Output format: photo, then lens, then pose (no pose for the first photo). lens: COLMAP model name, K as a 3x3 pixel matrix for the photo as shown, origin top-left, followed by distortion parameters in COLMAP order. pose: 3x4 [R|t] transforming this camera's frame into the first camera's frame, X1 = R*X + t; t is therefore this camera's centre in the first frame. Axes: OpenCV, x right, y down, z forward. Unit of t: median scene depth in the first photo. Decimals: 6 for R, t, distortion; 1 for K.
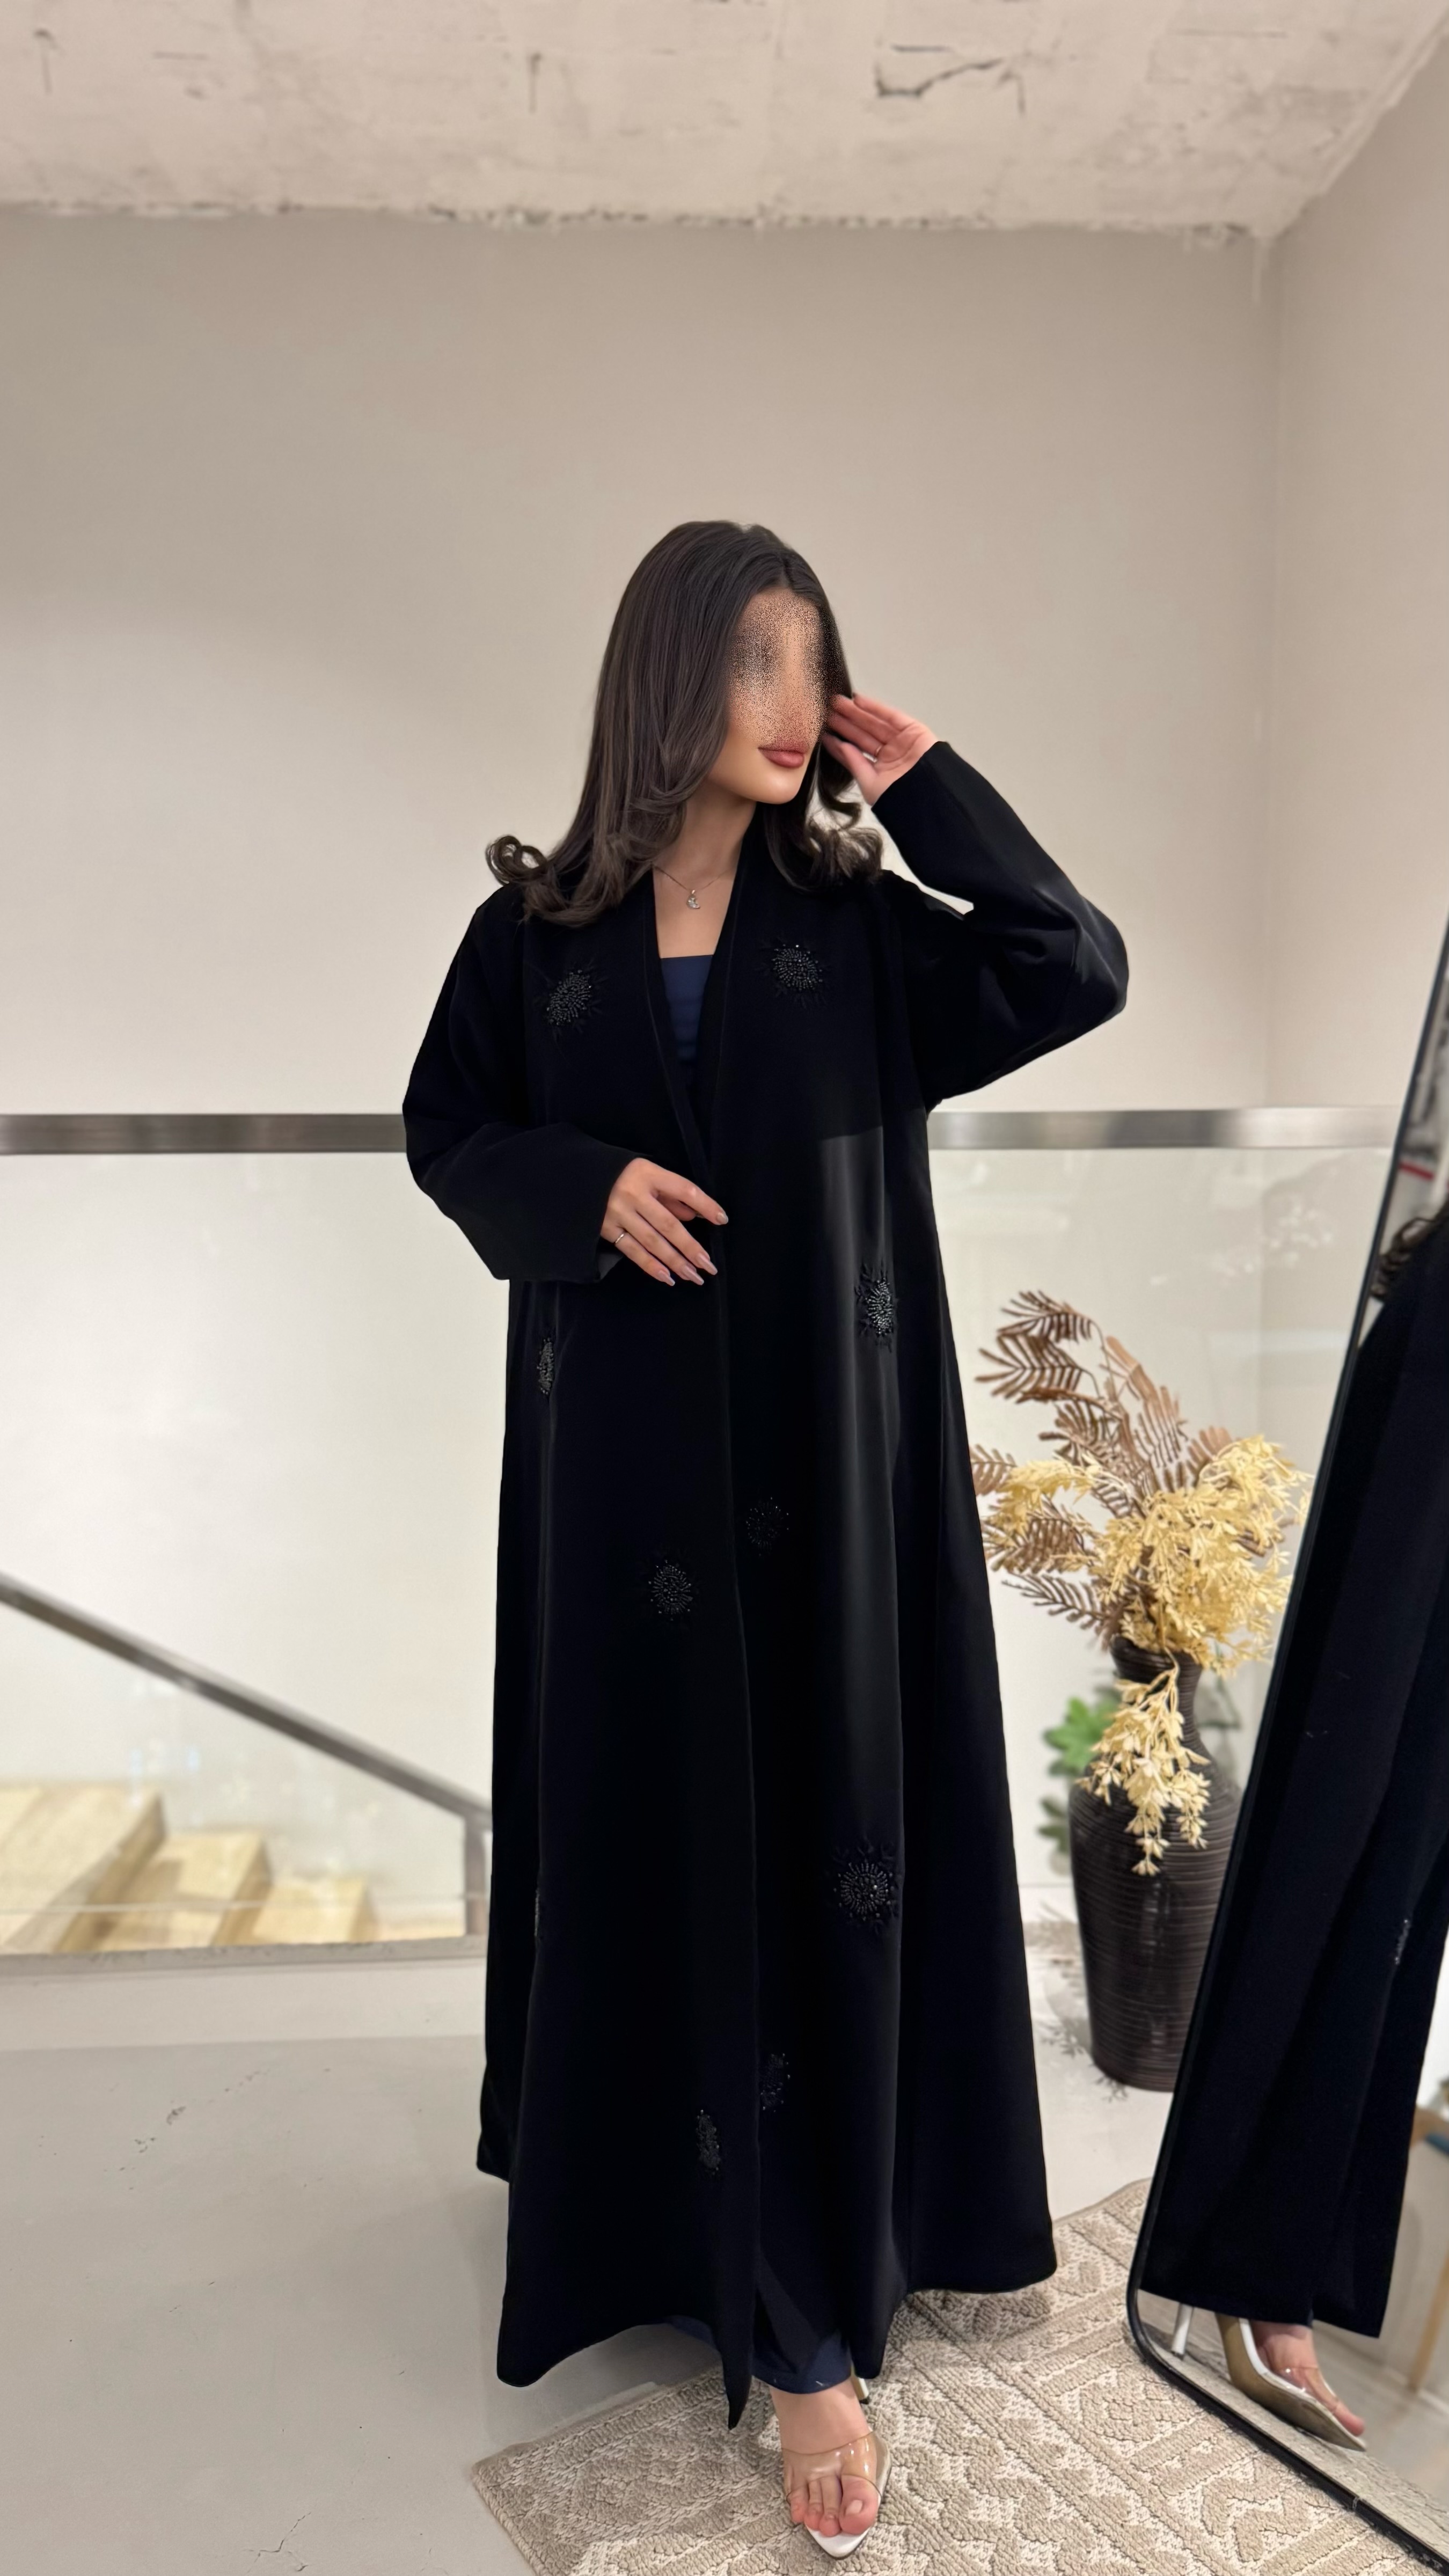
lens RADIAL K [[1806.0, 0, 719.0], [0, 1806.0, 1280.2], [0, 0, 1]] dist [0.014590, -0.019594]
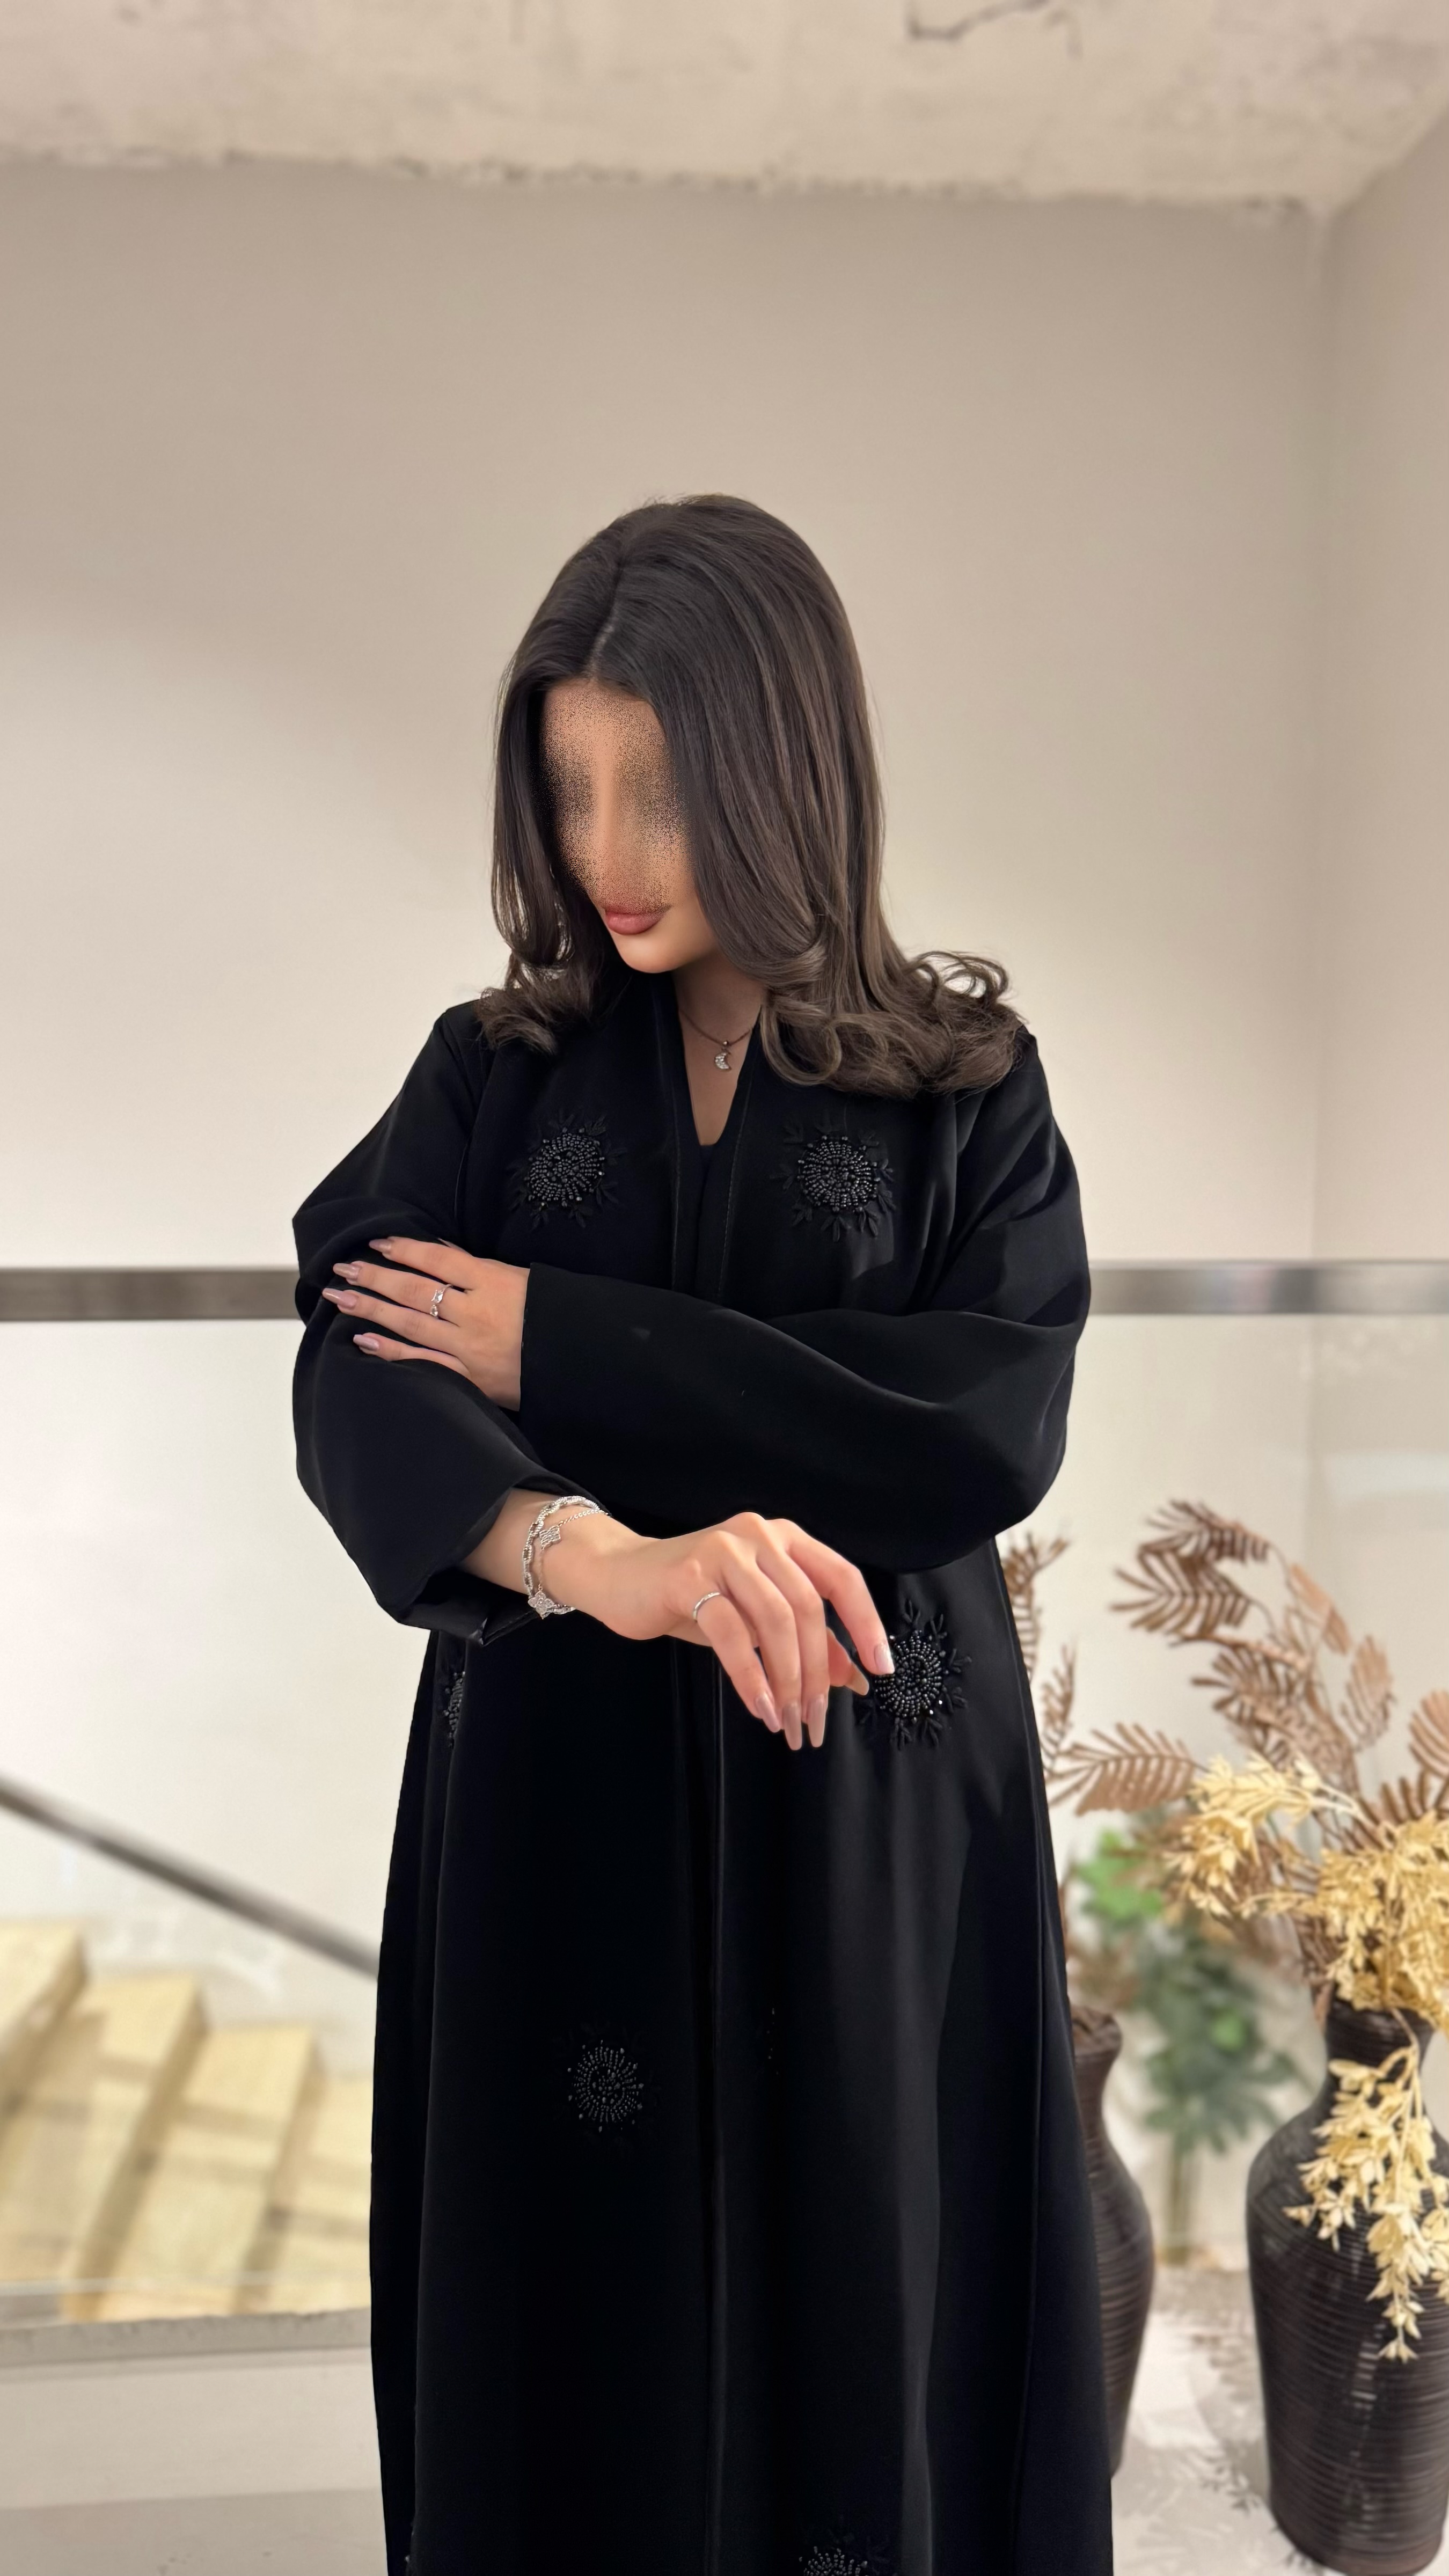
lens RADIAL K [[1811.2, 0, 723.4], [0, 1811.2, 1293.7], [0, 0, 1]] dist [-0.012131, -0.000971]
pose [[0.999564, 0.004480, 0.029187, -0.047596], [-0.004569, 0.999985, 0.003000, -0.083634], [-0.029173, -0.003133, 0.999569, 0.235931]]
